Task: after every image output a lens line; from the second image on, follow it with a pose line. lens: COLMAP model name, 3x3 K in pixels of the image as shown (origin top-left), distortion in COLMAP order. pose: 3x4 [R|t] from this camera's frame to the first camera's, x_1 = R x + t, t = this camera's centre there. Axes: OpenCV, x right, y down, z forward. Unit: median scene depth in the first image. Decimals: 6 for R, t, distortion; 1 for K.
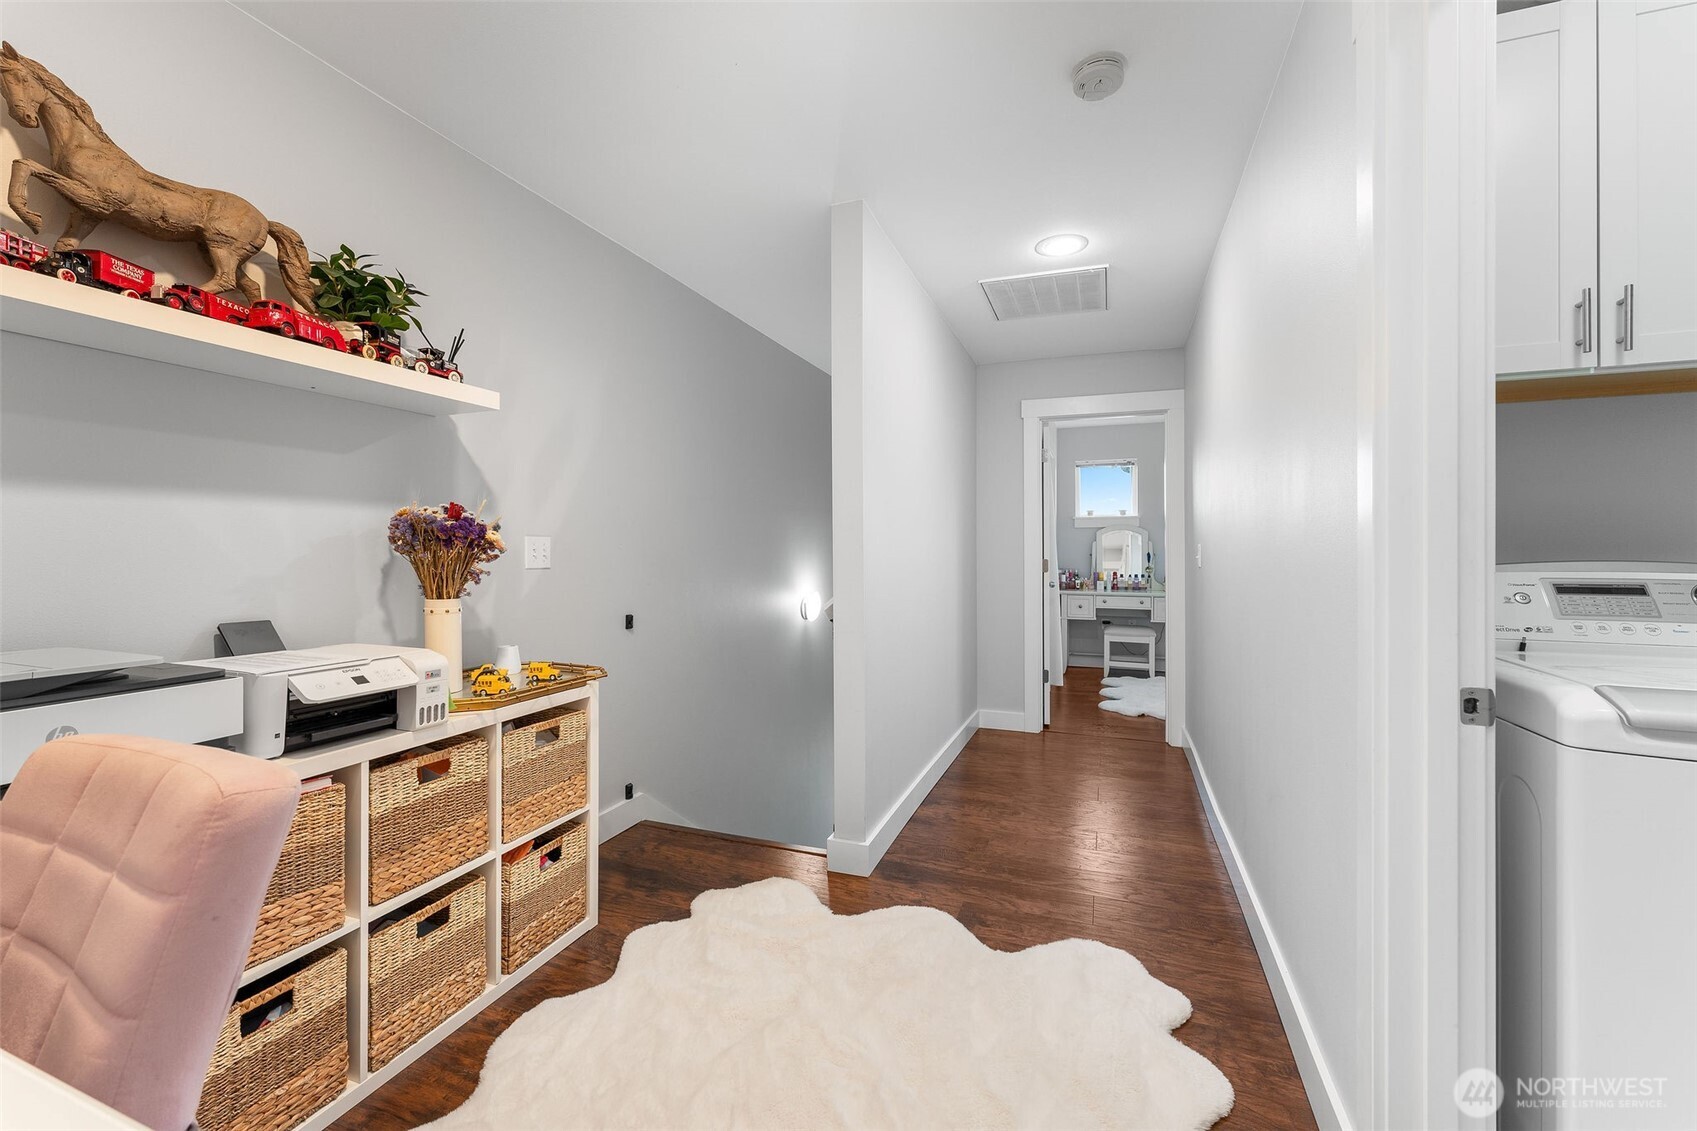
lens RADIAL K [[679.9, 0, 848.8], [0, 679.9, 550.4], [0, 0, 1]] dist [-0.000076, 0.000091]
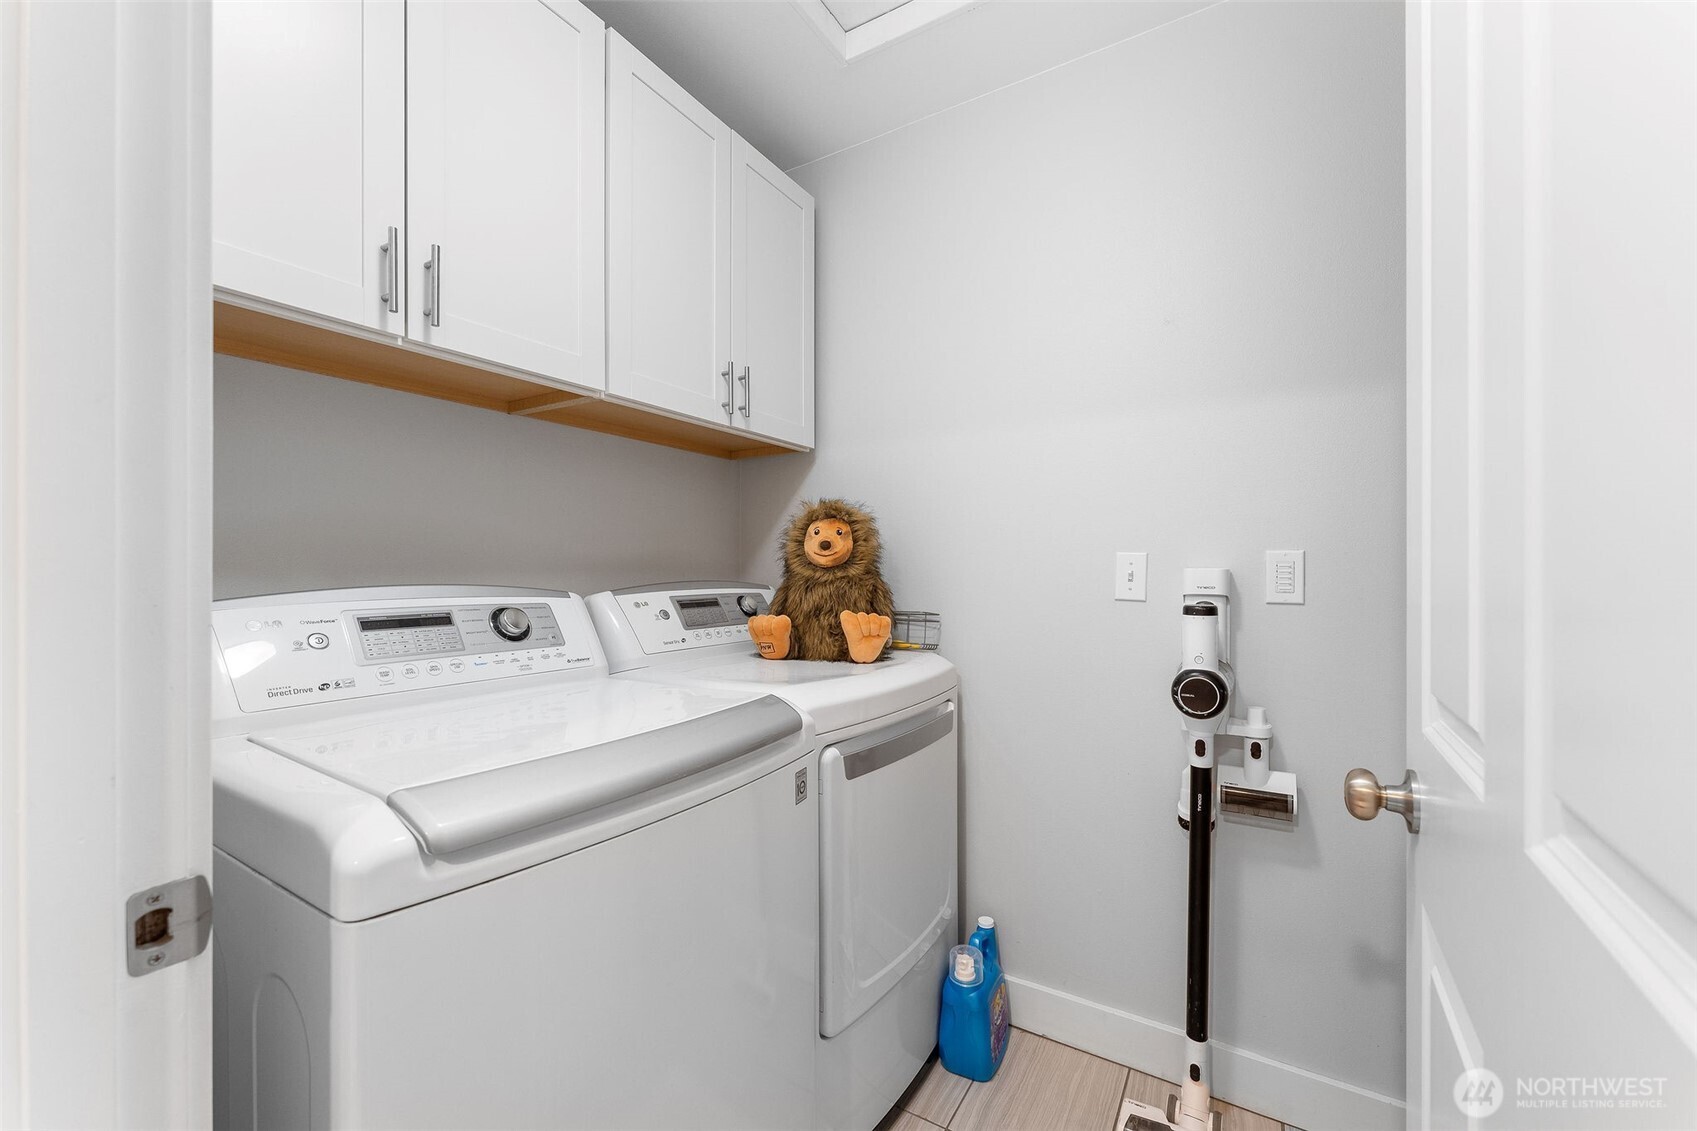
lens RADIAL K [[682.5, 0, 848.5], [0, 682.5, 565.5], [0, 0, 1]] dist [-0.000700, -0.000039]
pose [[0.180374, 0.002155, 0.983596, 0.426001], [0.000298, 0.999997, -0.002246, -0.006232], [-0.983598, 0.000698, 0.180372, 0.360465]]
